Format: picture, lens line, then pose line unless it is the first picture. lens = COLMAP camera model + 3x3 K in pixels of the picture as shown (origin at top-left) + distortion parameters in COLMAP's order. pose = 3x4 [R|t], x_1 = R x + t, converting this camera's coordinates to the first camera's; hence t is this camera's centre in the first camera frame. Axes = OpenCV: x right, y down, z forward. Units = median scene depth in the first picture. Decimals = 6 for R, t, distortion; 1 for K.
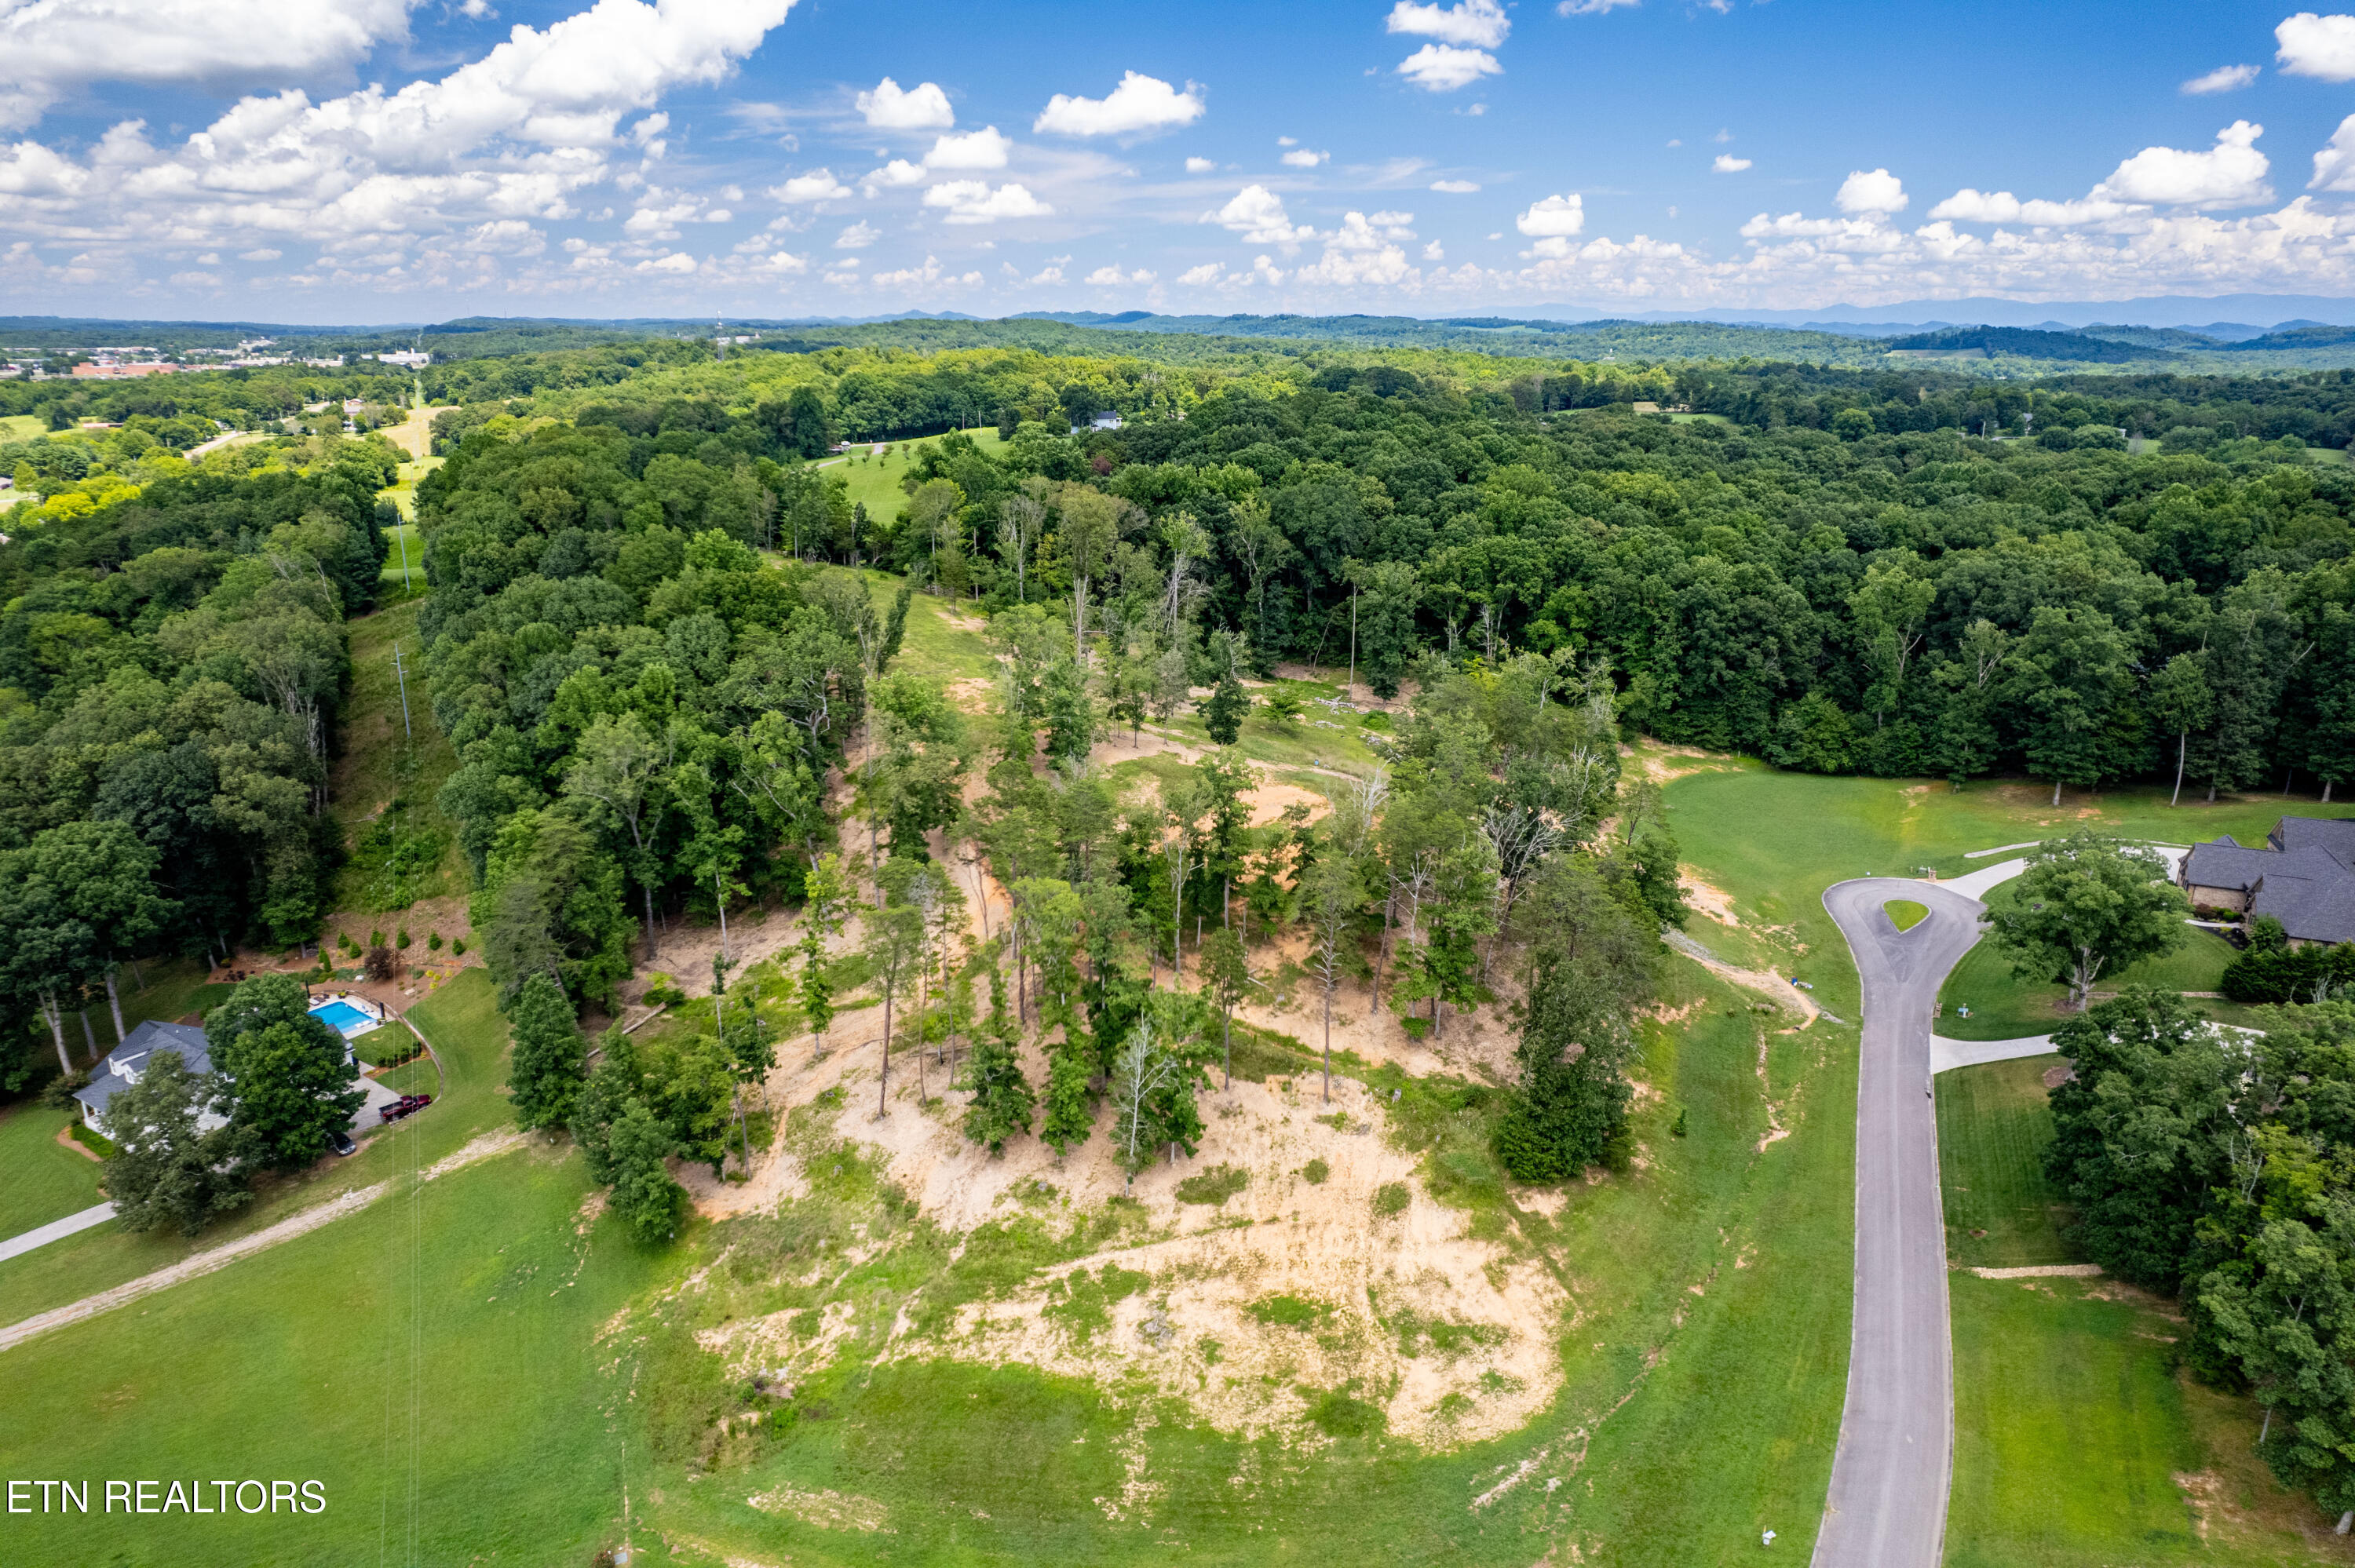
lens RADIAL K [[1504.4, 0, 1181.4], [0, 1504.4, 769.3], [0, 0, 1]] dist [-0.062091, 0.044341]
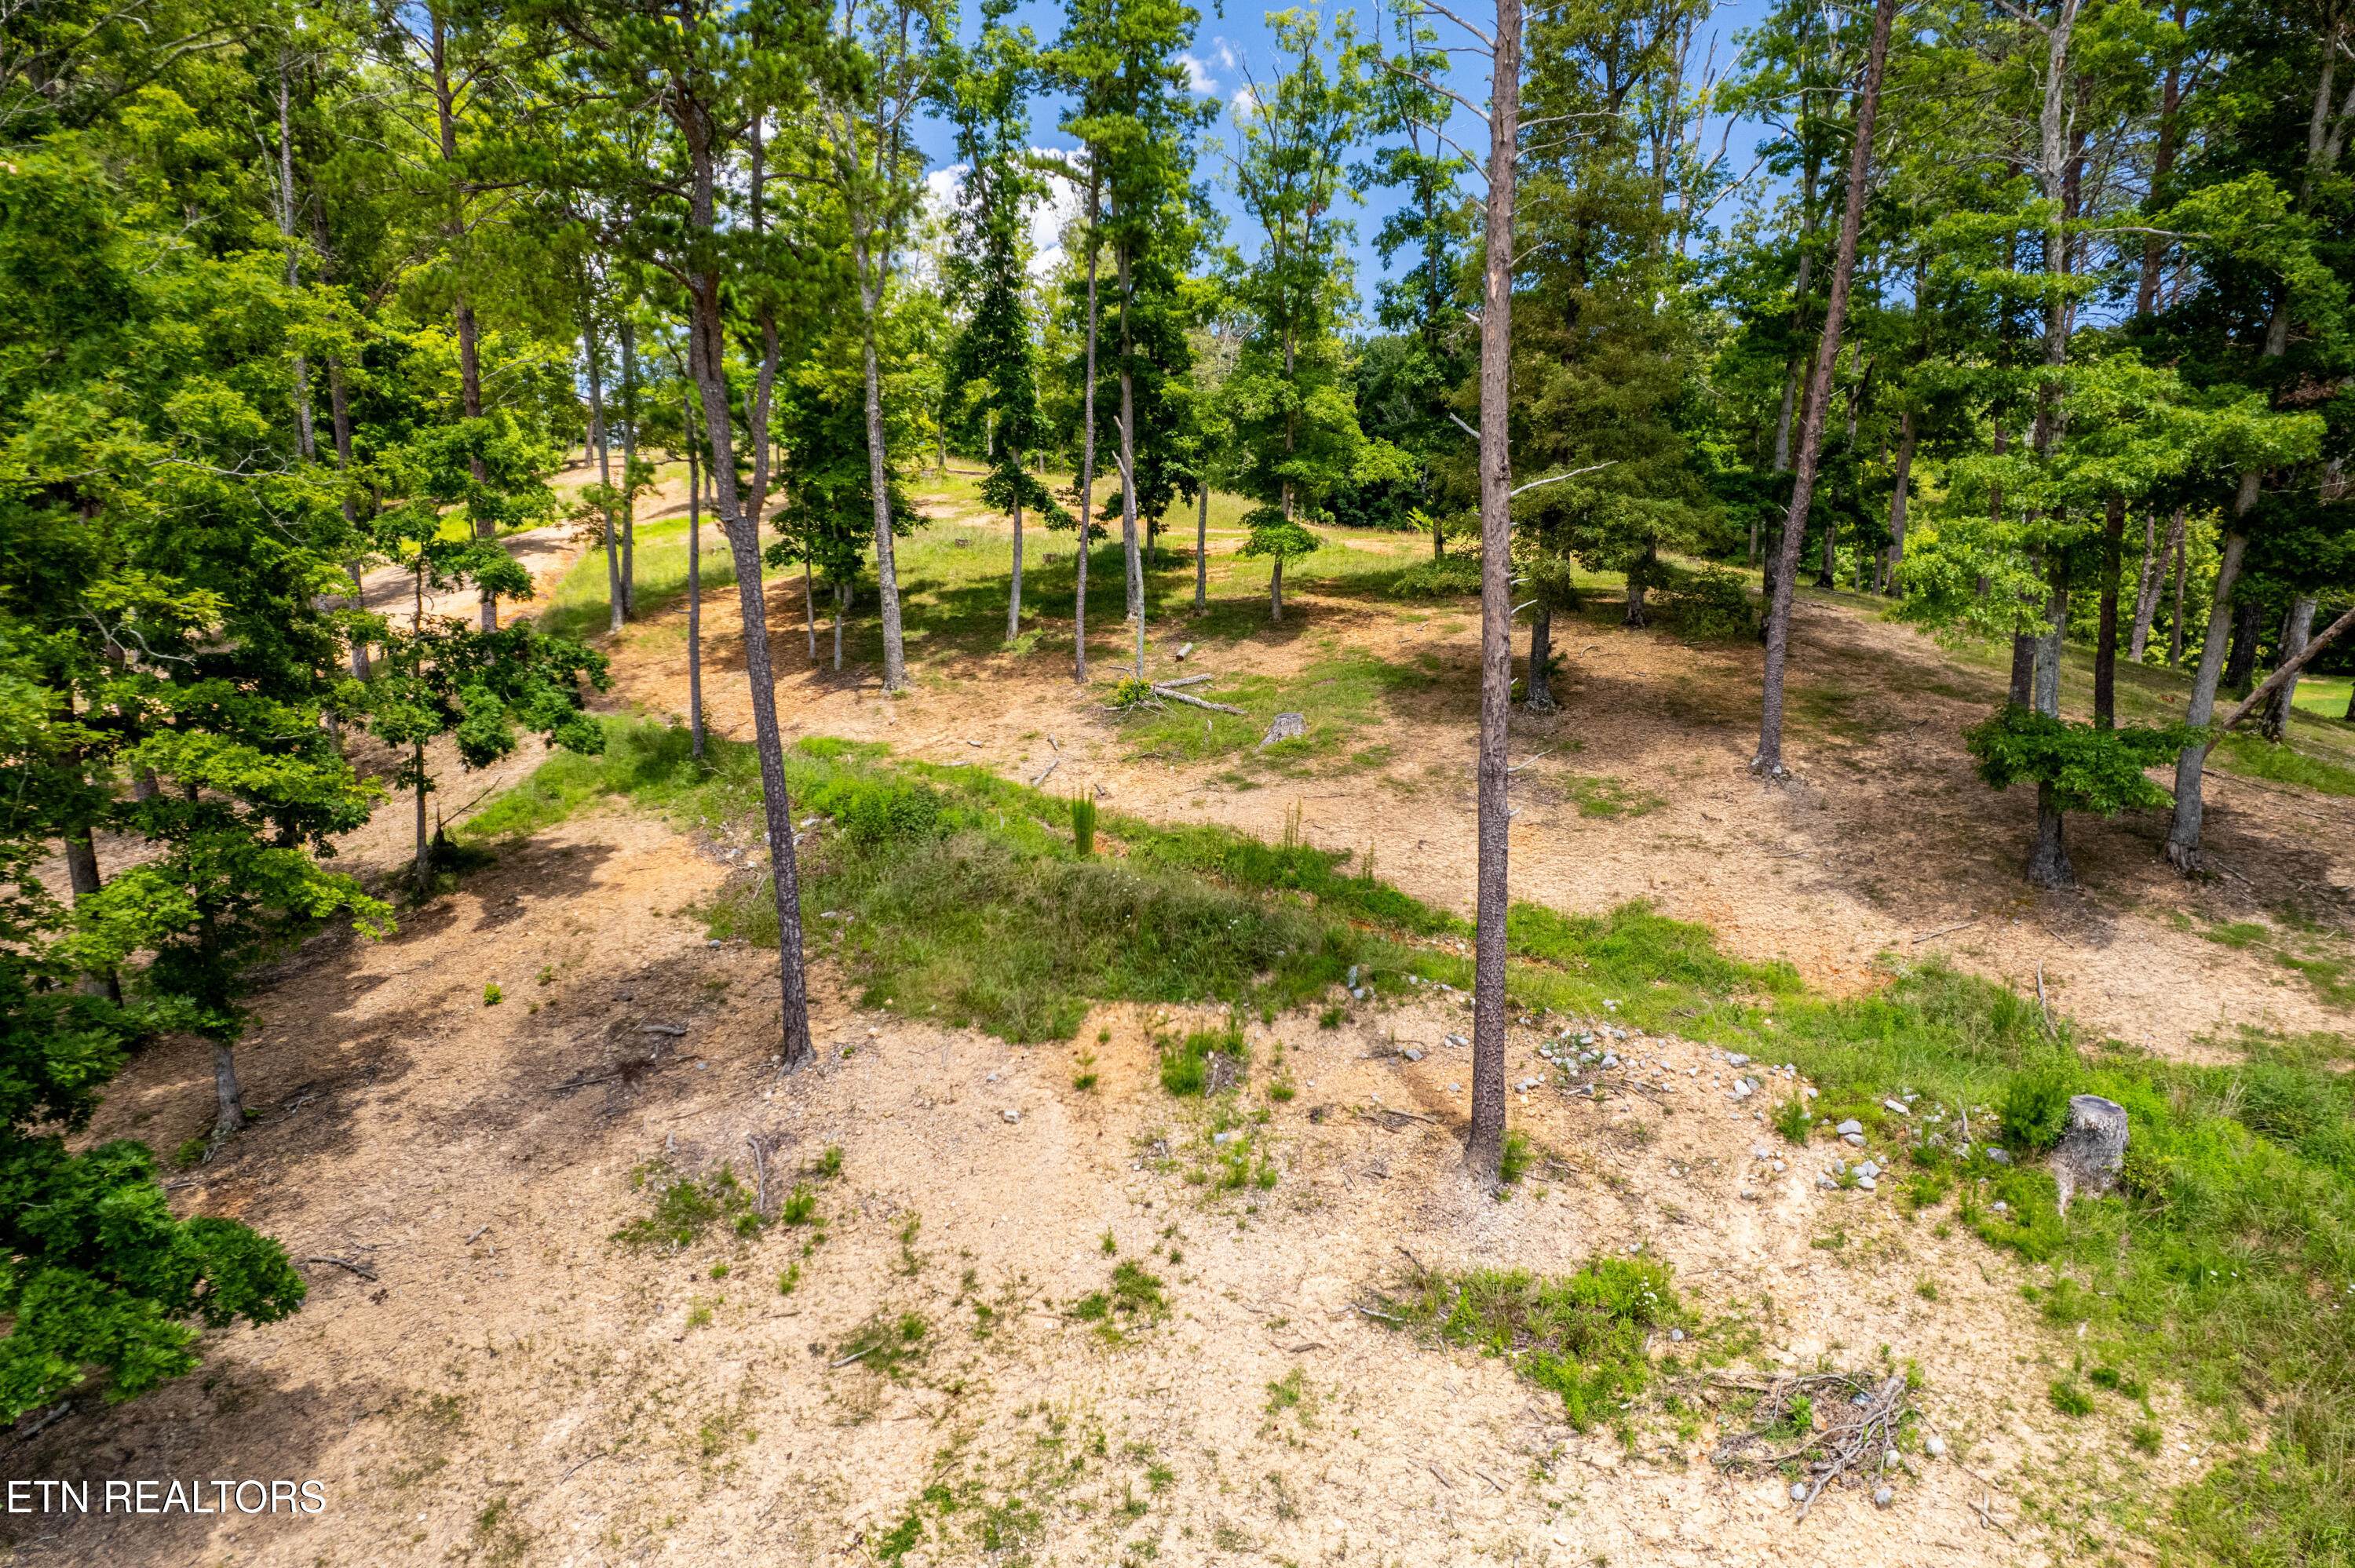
lens RADIAL K [[1504.4, 0, 1154.3], [0, 1504.4, 775.8], [0, 0, 1]] dist [-0.062091, 0.044341]
pose [[0.986862, 0.014235, -0.160939, 0.083185], [-0.042097, 0.984360, -0.171067, 0.198145], [0.155986, 0.175594, 0.972026, 0.813627]]
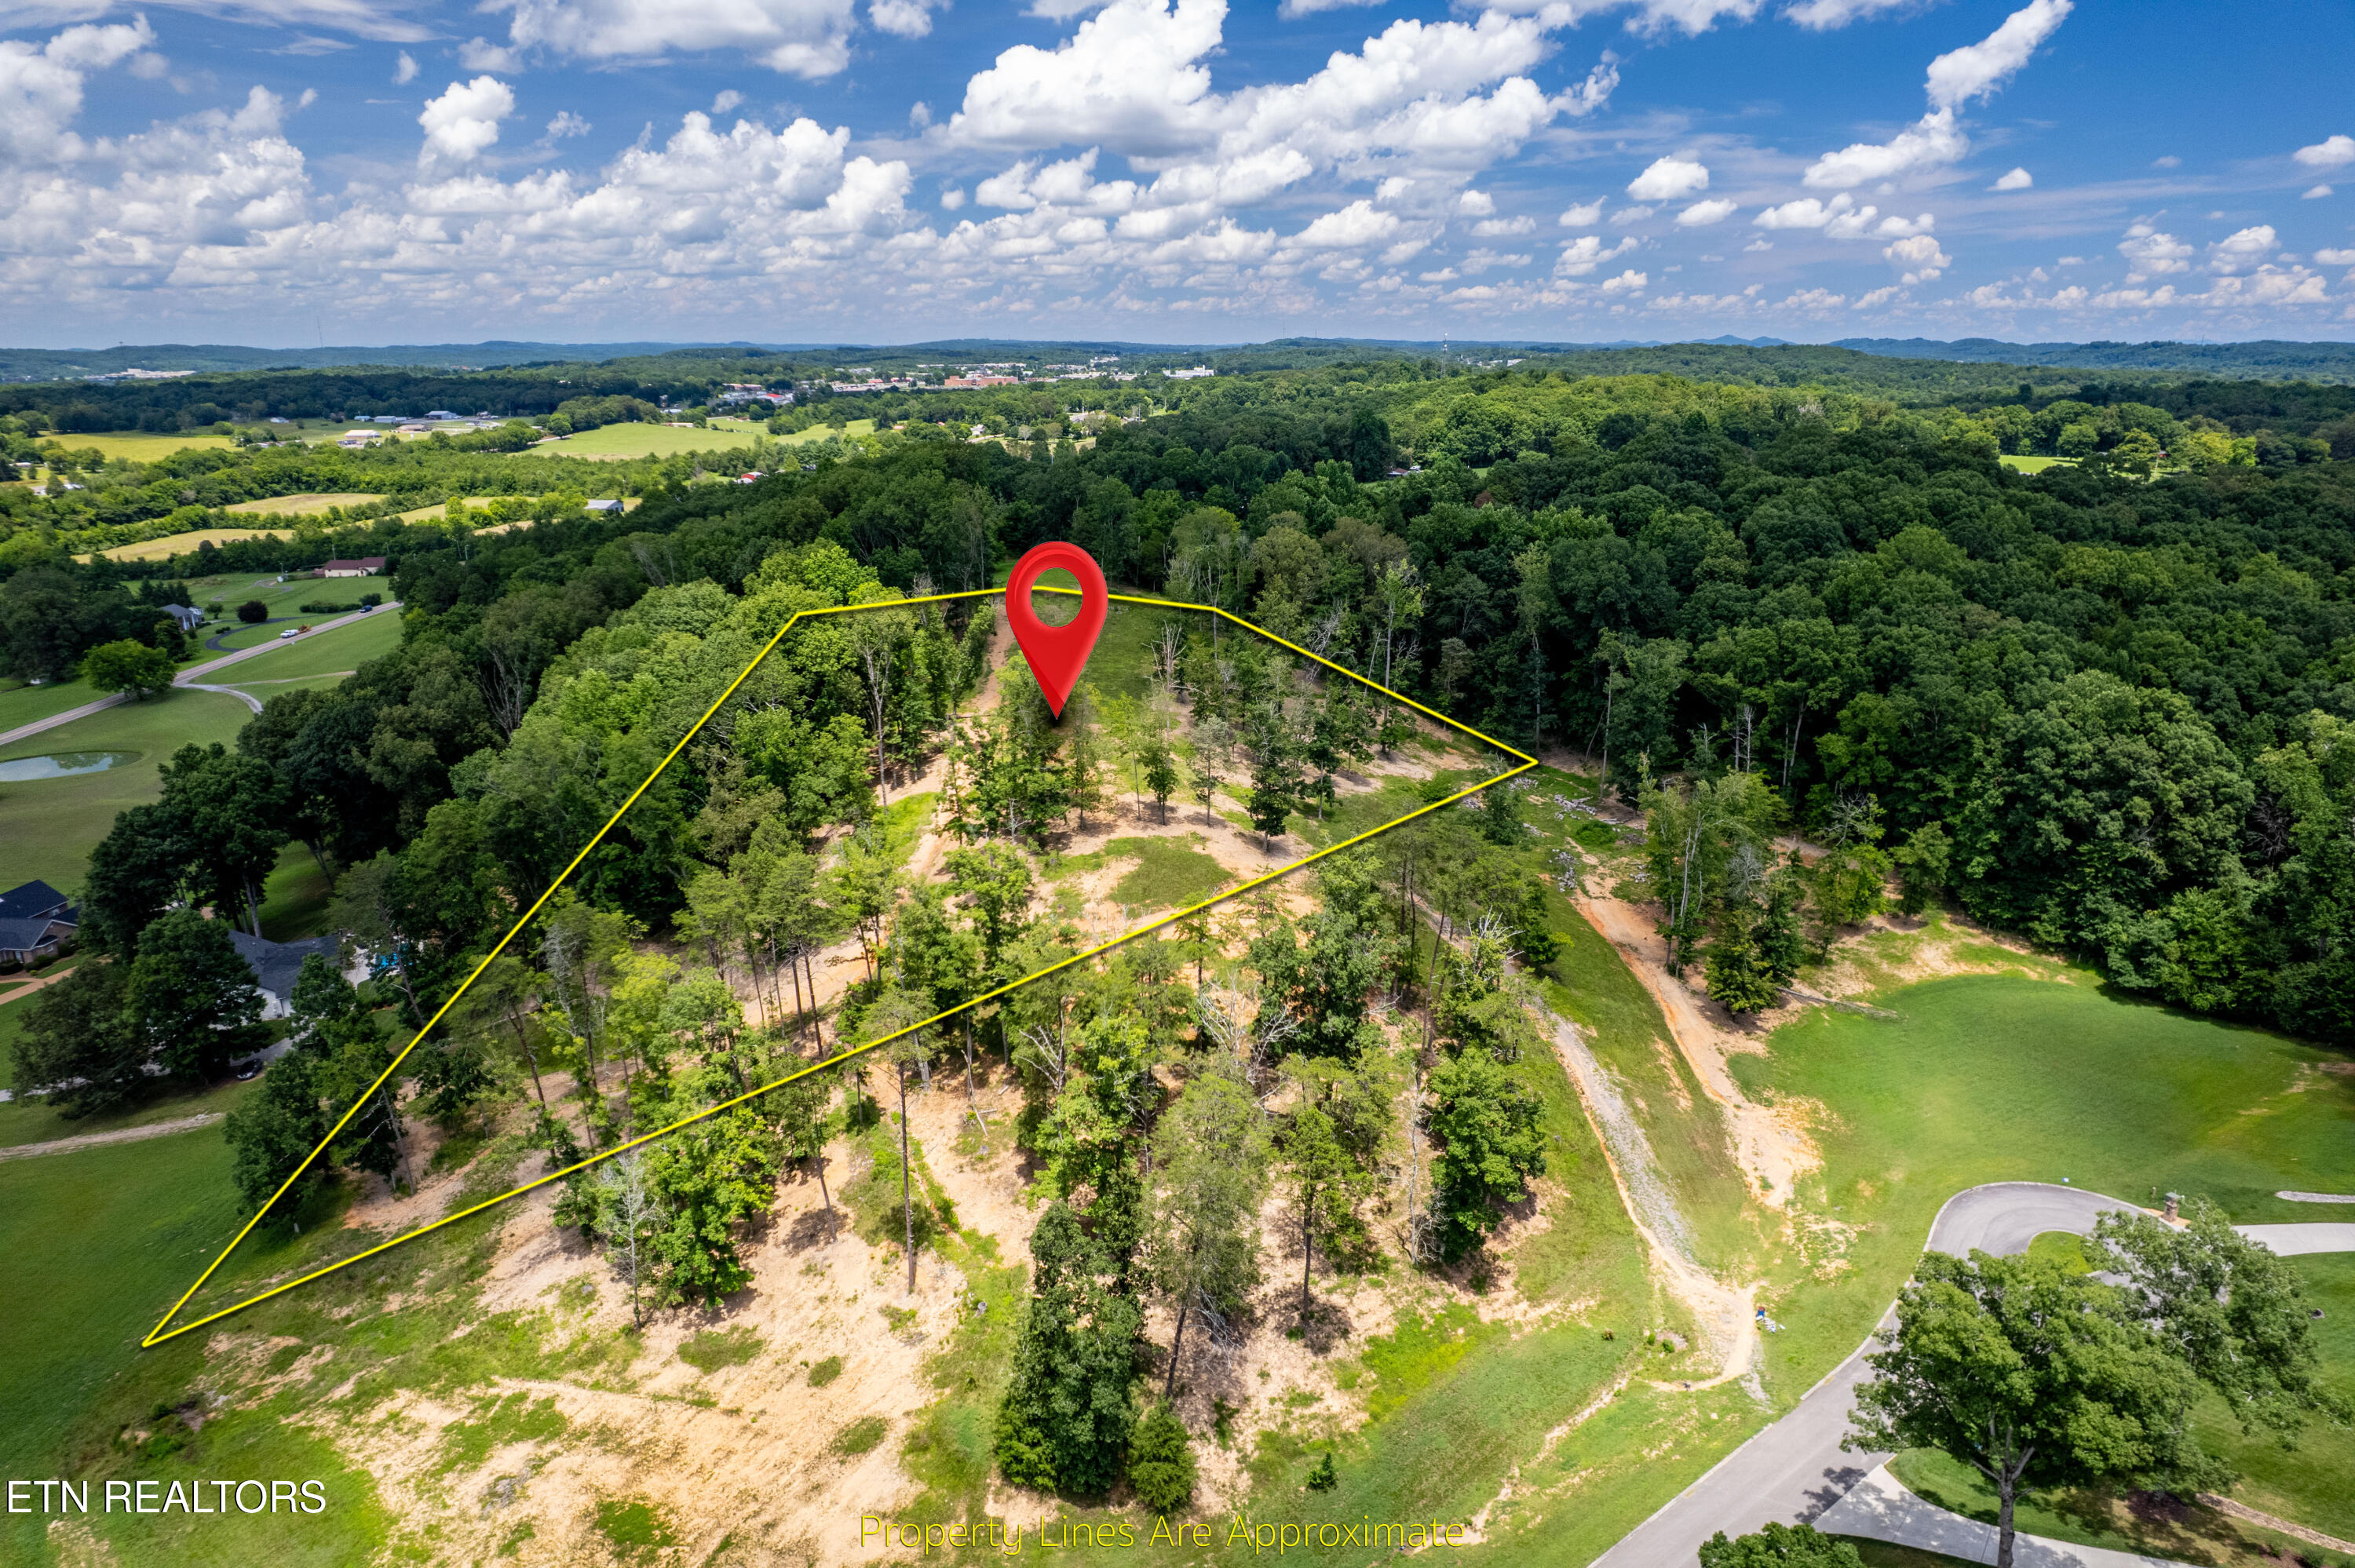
lens RADIAL K [[1504.4, 0, 1176.9], [0, 1504.4, 779.4], [0, 0, 1]] dist [-0.062091, 0.044341]
pose [[0.872270, 0.132812, -0.470645, 0.532324], [-0.136729, 0.990266, 0.026039, -0.088893], [0.469522, 0.041638, 0.881938, 0.318105]]
